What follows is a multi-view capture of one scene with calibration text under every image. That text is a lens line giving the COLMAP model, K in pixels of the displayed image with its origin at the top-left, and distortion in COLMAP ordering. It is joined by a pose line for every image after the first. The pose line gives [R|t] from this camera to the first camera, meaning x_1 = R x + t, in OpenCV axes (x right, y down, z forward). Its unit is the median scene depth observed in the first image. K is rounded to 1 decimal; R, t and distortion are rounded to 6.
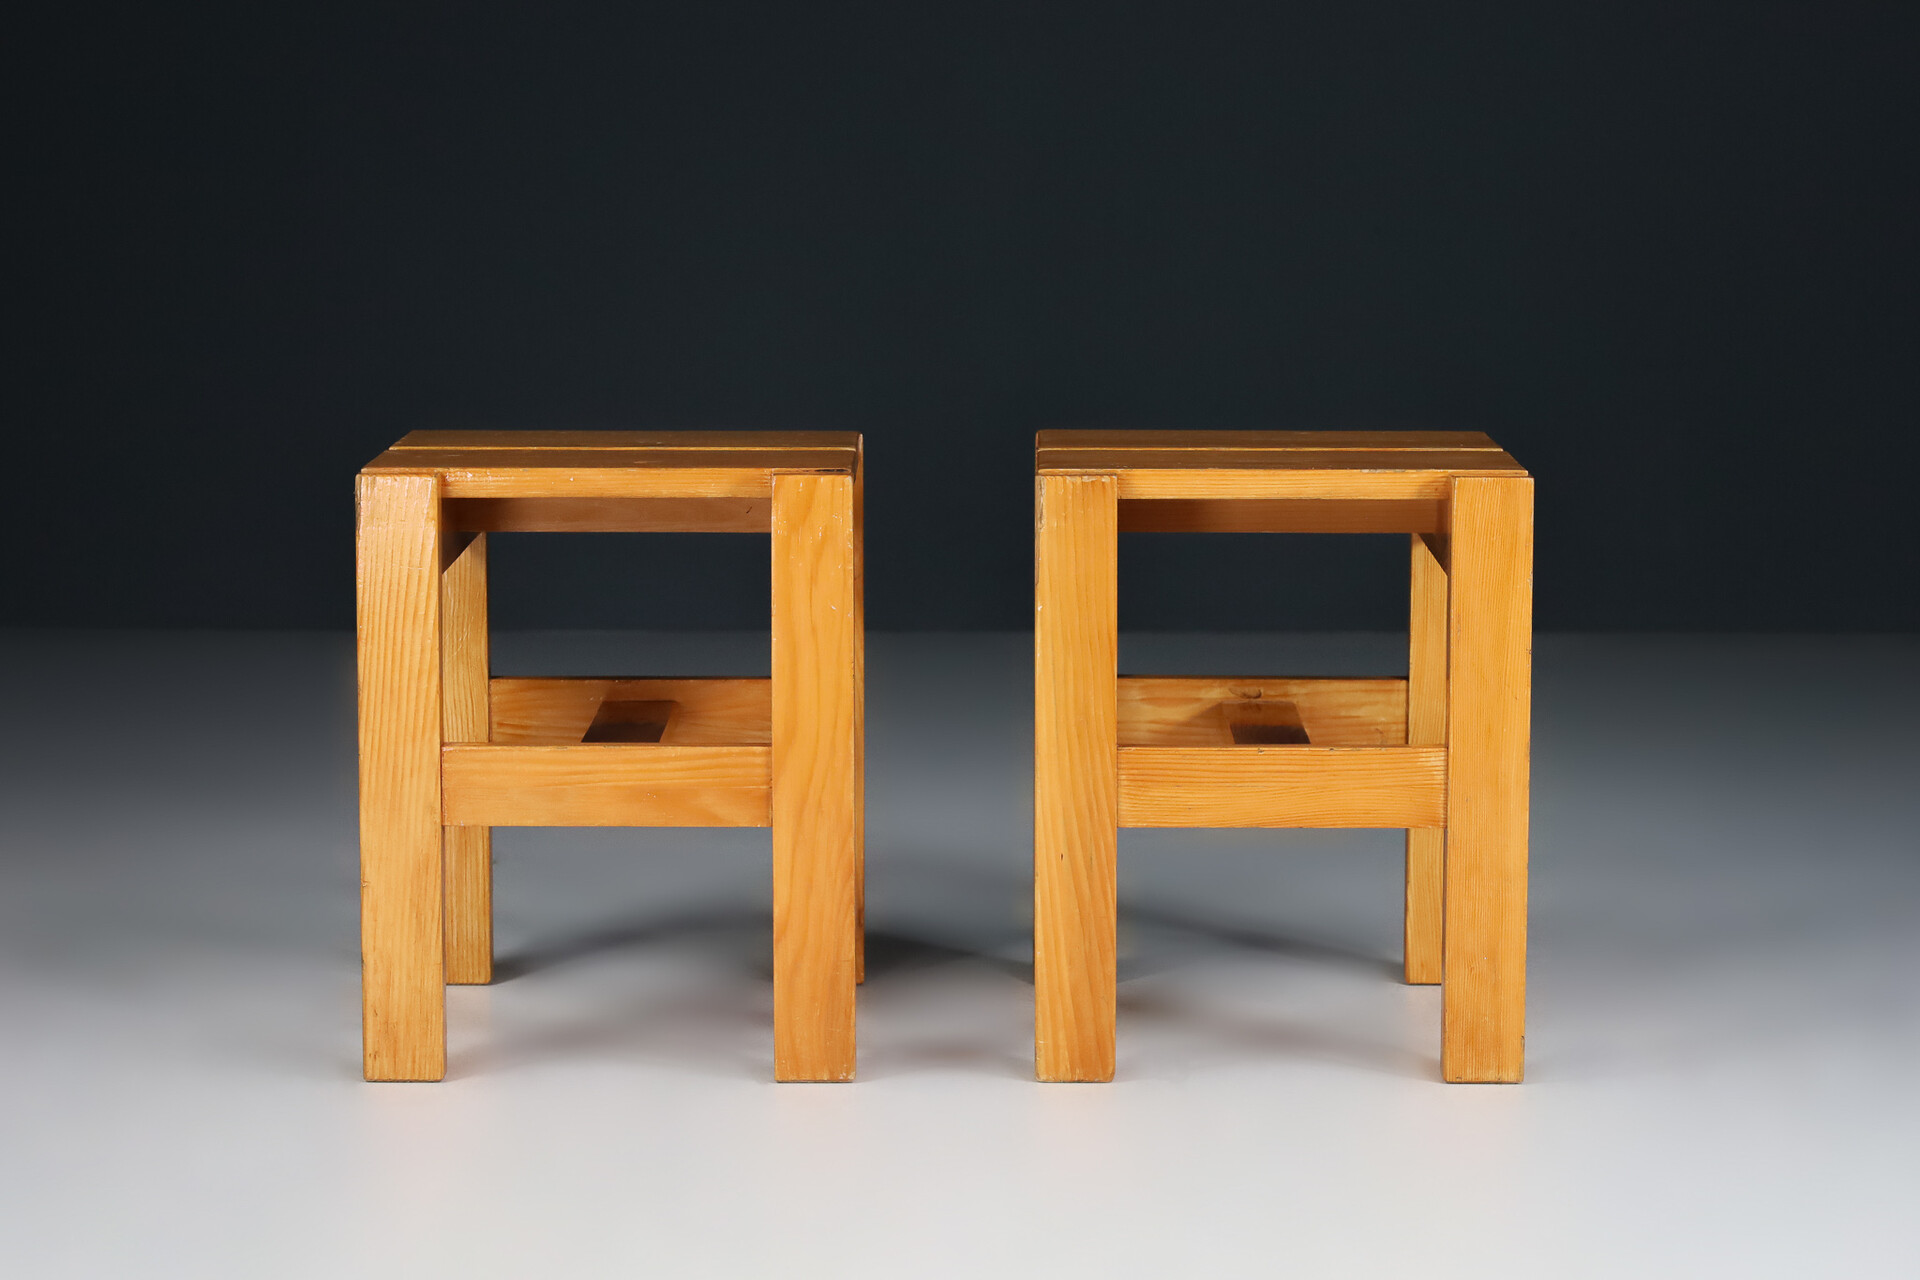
lens RADIAL K [[5023.3, 0, 960.0], [0, 5023.3, 640.0], [0, 0, 1]] dist [0.000792, -0.173583]
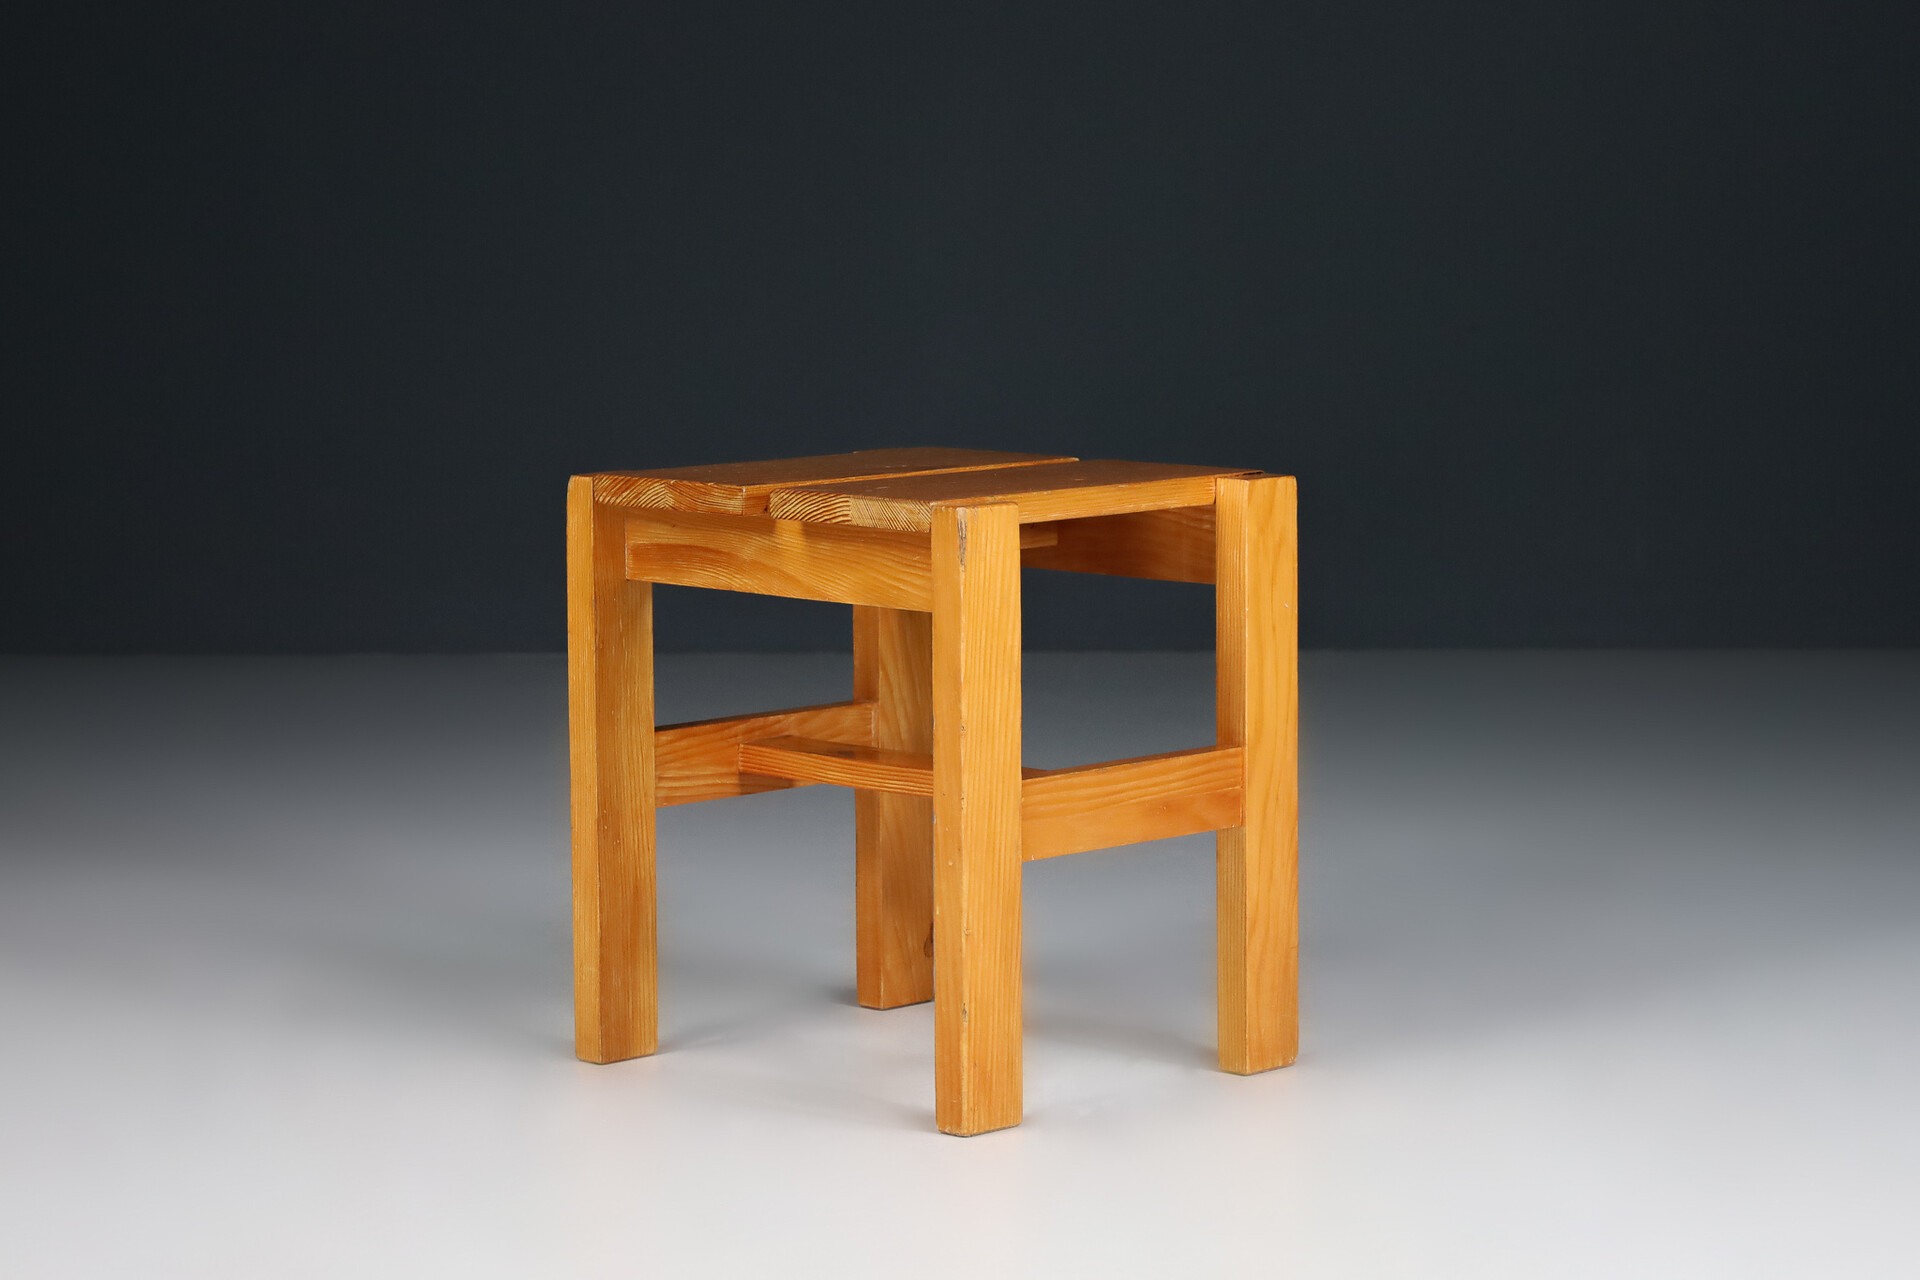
lens RADIAL K [[5023.3, 0, 960.0], [0, 5023.3, 640.0], [0, 0, 1]] dist [0.000792, -0.173583]
pose [[0.694430, -0.084248, 0.714611, -0.803648], [0.088948, 0.995556, 0.030934, -0.037045], [-0.714041, 0.042082, 0.698838, 0.327162]]
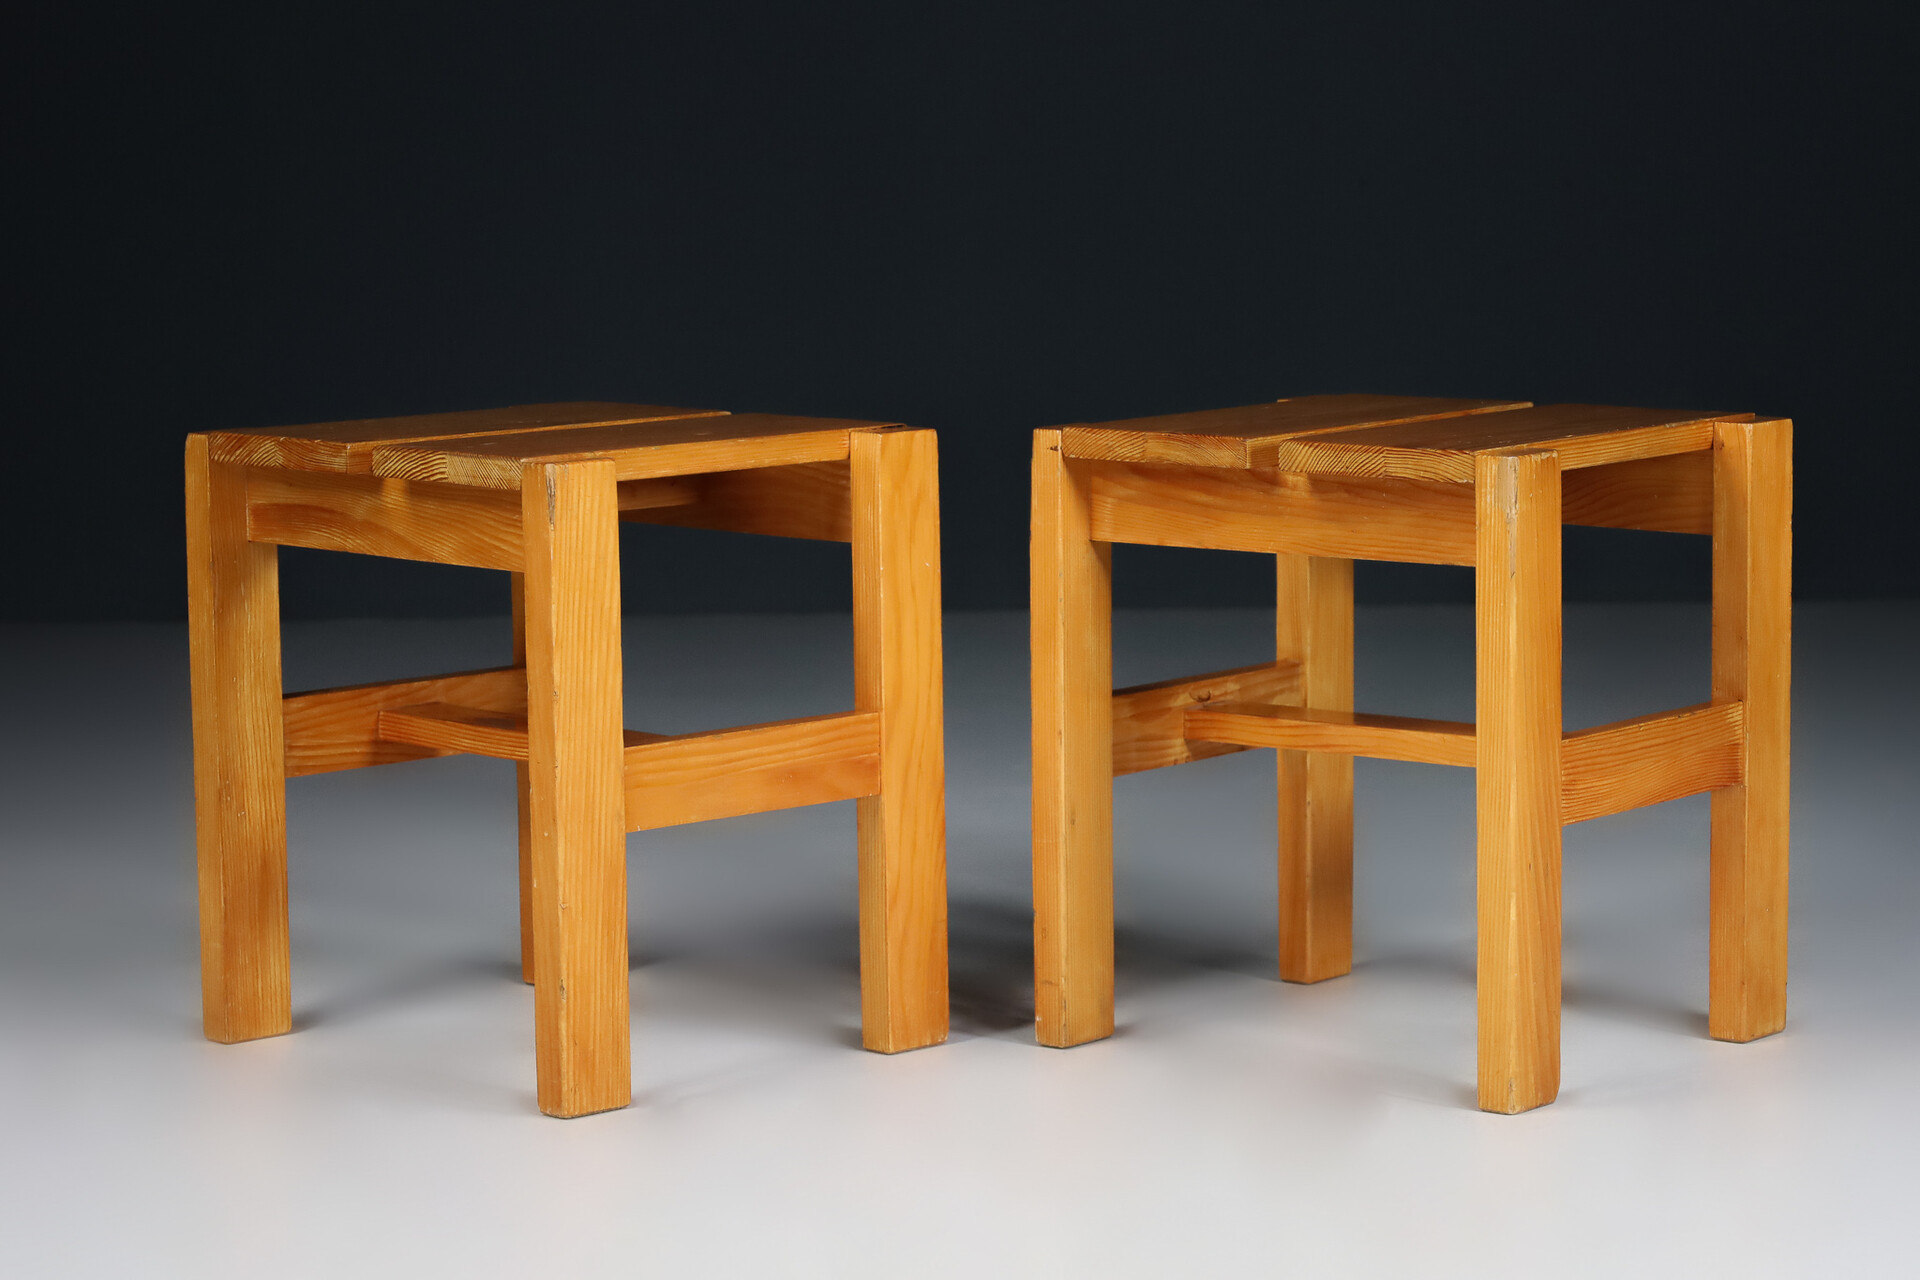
lens RADIAL K [[5256.5, 0, 960.0], [0, 5256.5, 640.0], [0, 0, 1]] dist [-0.069250, 0.414726]
pose [[0.715127, -0.092555, 0.692839, -0.733210], [0.094788, 0.994880, 0.035066, -0.027128], [-0.692537, 0.040596, 0.720239, 0.251590]]
